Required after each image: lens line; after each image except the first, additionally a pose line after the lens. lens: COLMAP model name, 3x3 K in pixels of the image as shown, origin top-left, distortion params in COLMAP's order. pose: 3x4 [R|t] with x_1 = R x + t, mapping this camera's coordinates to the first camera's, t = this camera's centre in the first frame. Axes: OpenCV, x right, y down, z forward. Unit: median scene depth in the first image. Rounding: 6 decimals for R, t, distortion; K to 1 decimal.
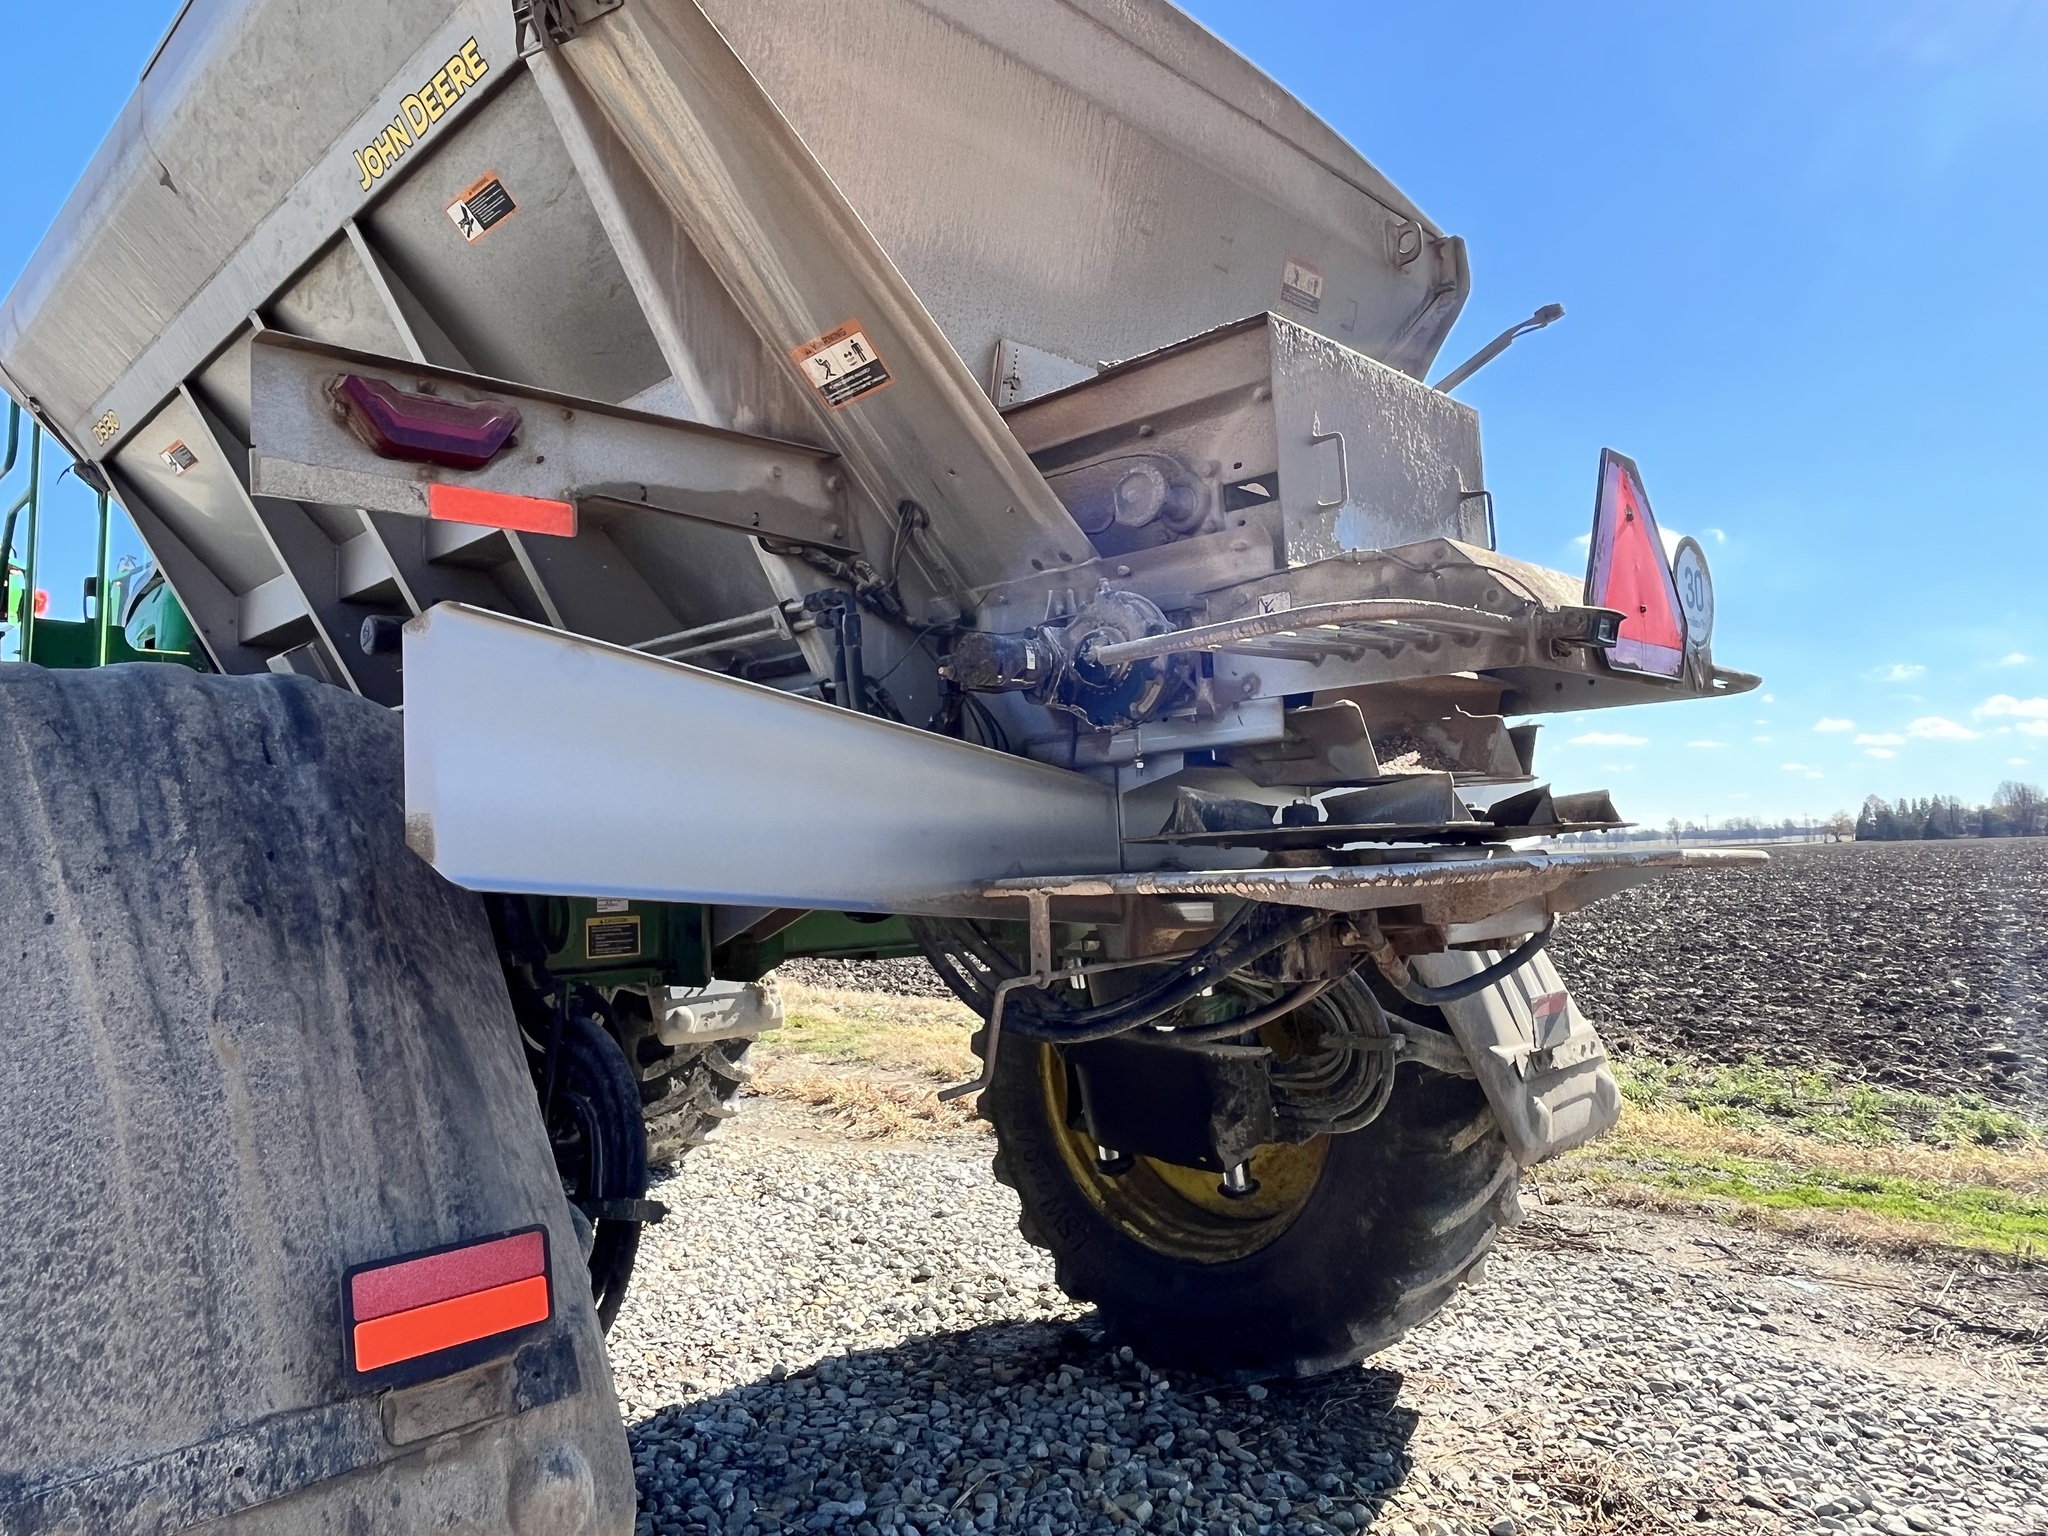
lens RADIAL K [[1343.1, 0, 995.9], [0, 1343.1, 722.2], [0, 0, 1]] dist [-0.004110, -0.001100]
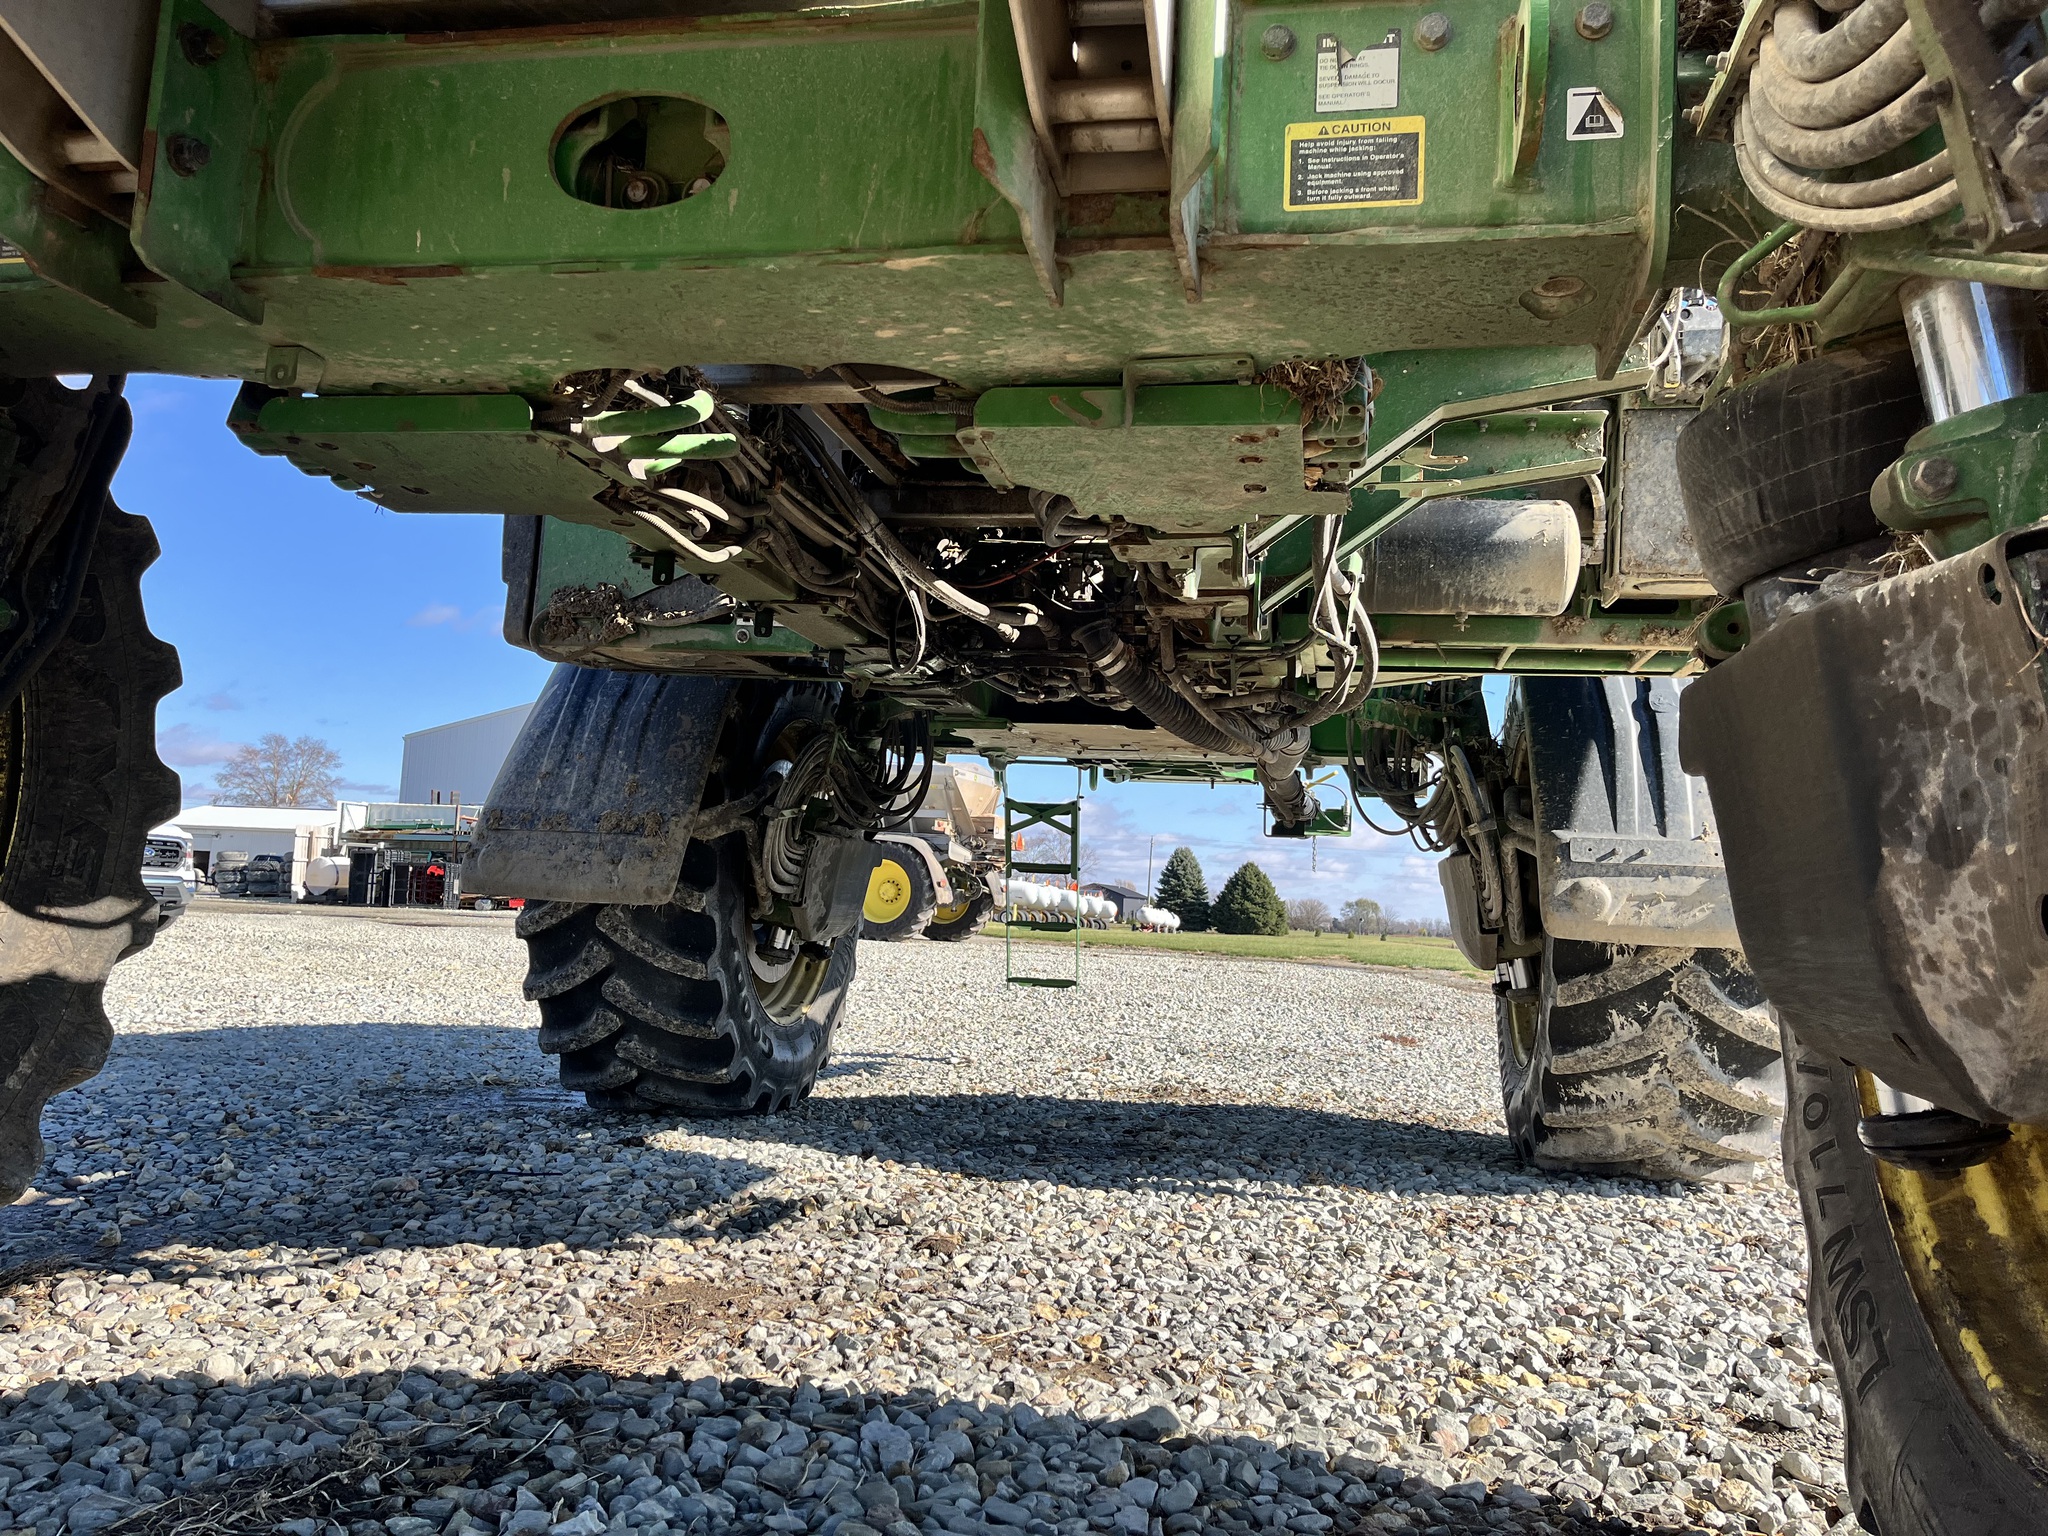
lens RADIAL K [[1528.6, 0, 1025.8], [0, 1528.6, 758.2], [0, 0, 1]] dist [0.110462, -0.158537]
pose [[0.558887, -0.019949, -0.829004, 0.309324], [0.016721, 0.999778, -0.012786, 0.279380], [0.829075, -0.006716, 0.559097, 0.721913]]
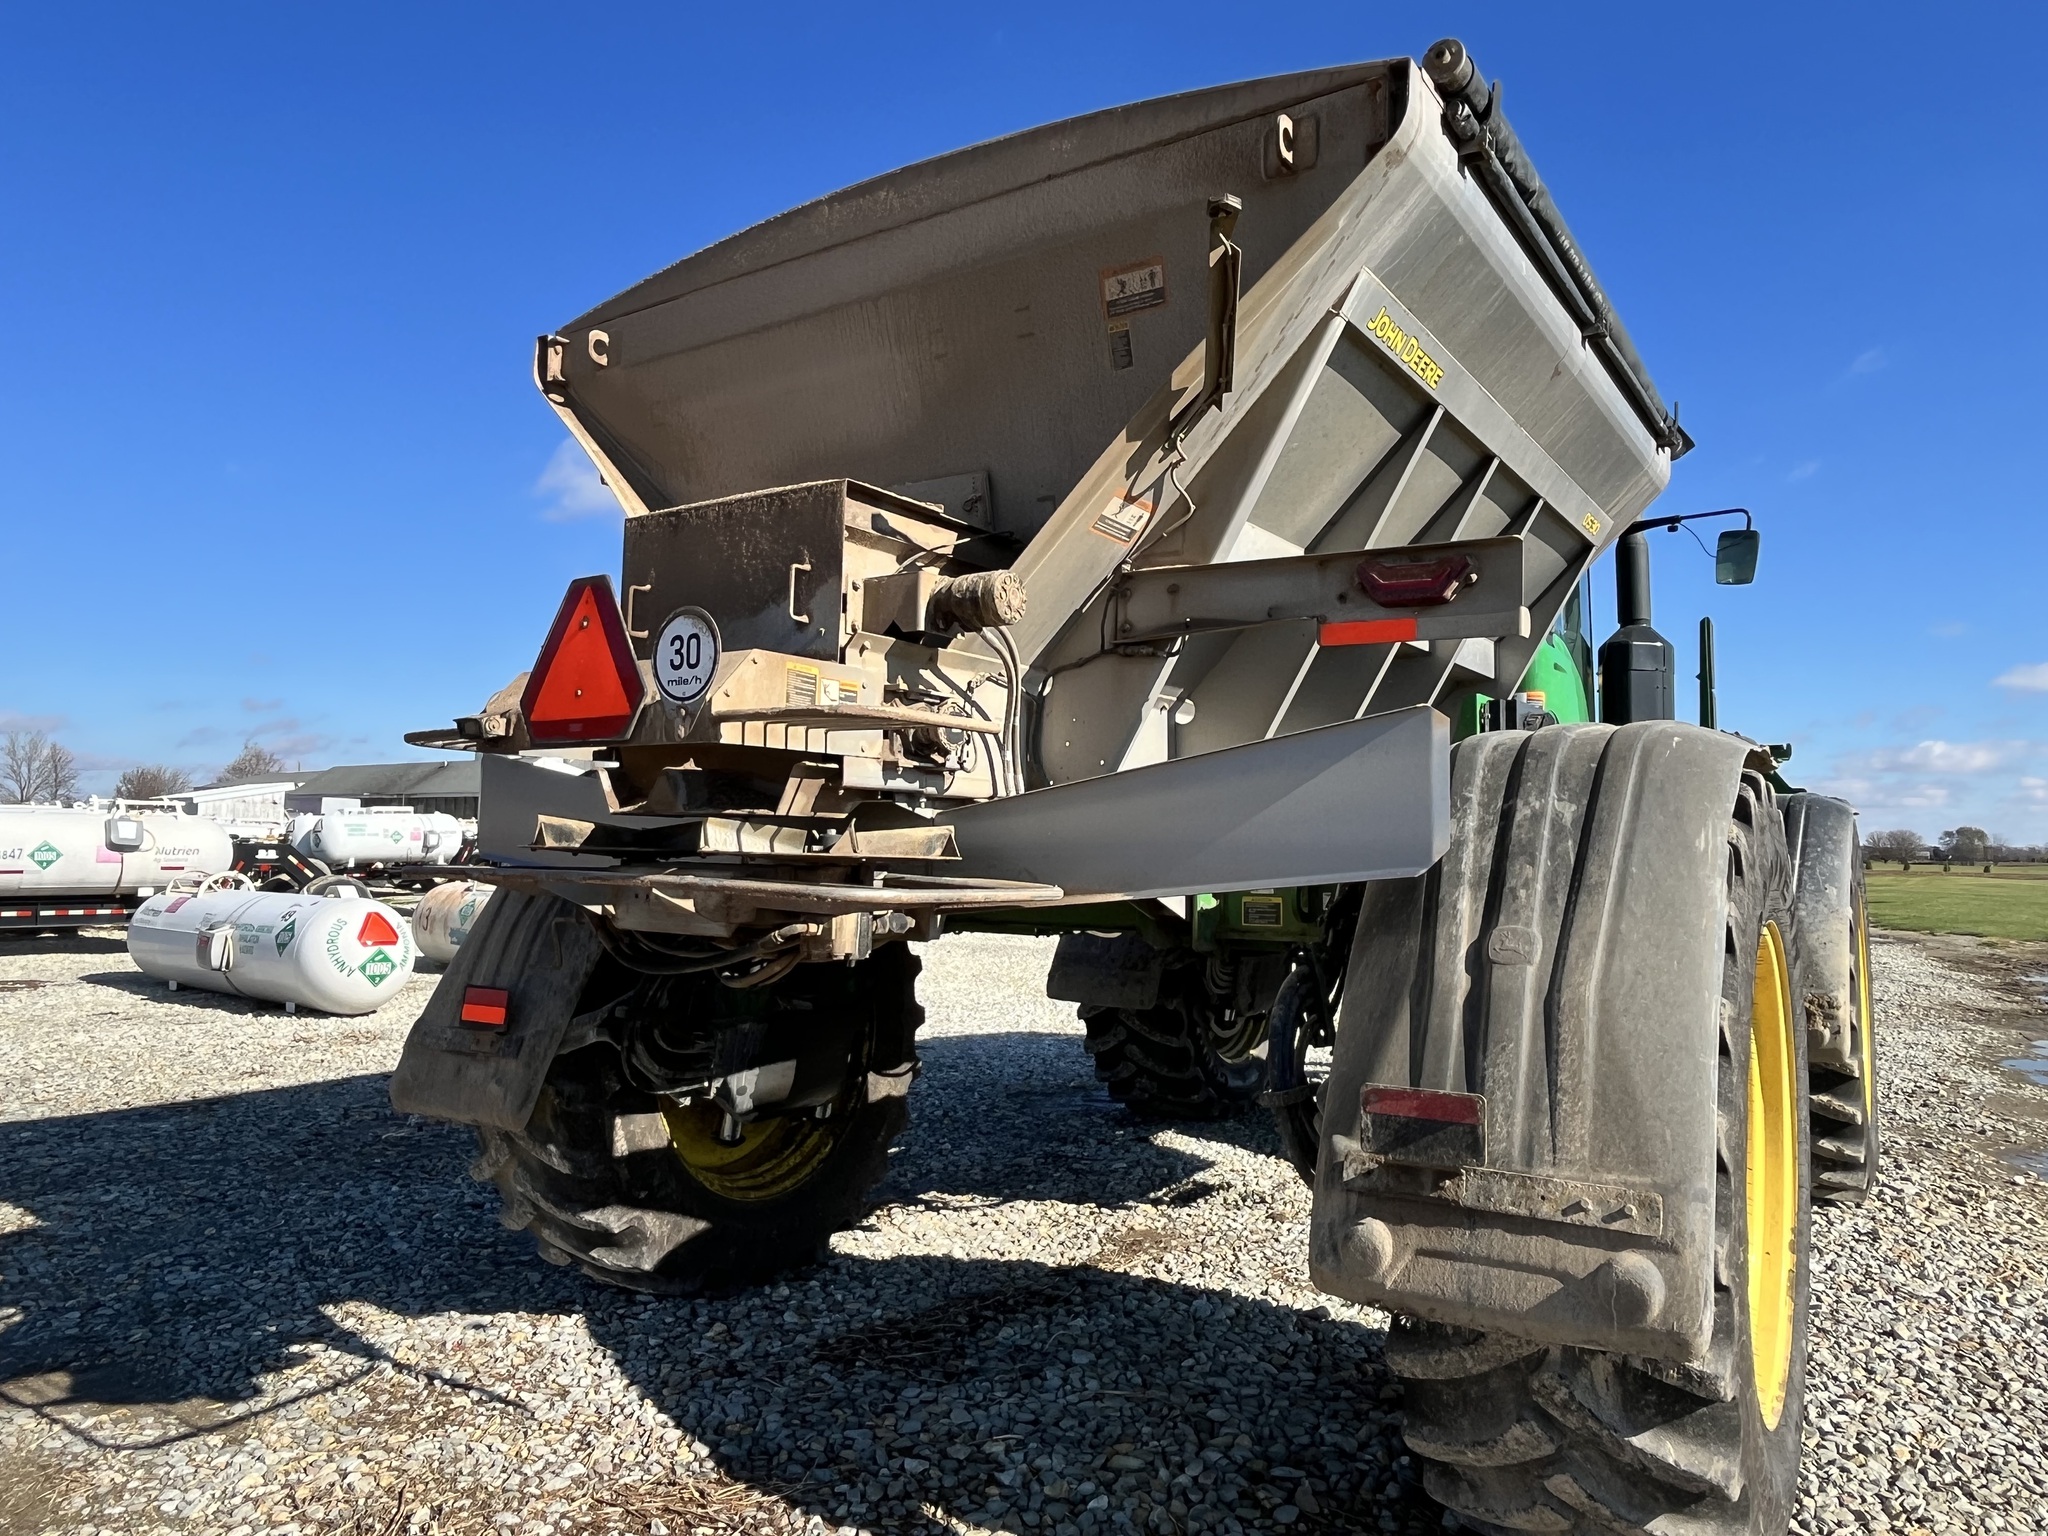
lens RADIAL K [[1343.1, 0, 995.9], [0, 1343.1, 722.2], [0, 0, 1]] dist [-0.004110, -0.001100]
pose [[0.182928, -0.049058, -0.981902, 1.014314], [0.078877, 0.996267, -0.035081, 0.011097], [0.979957, -0.071033, 0.186114, 0.619758]]
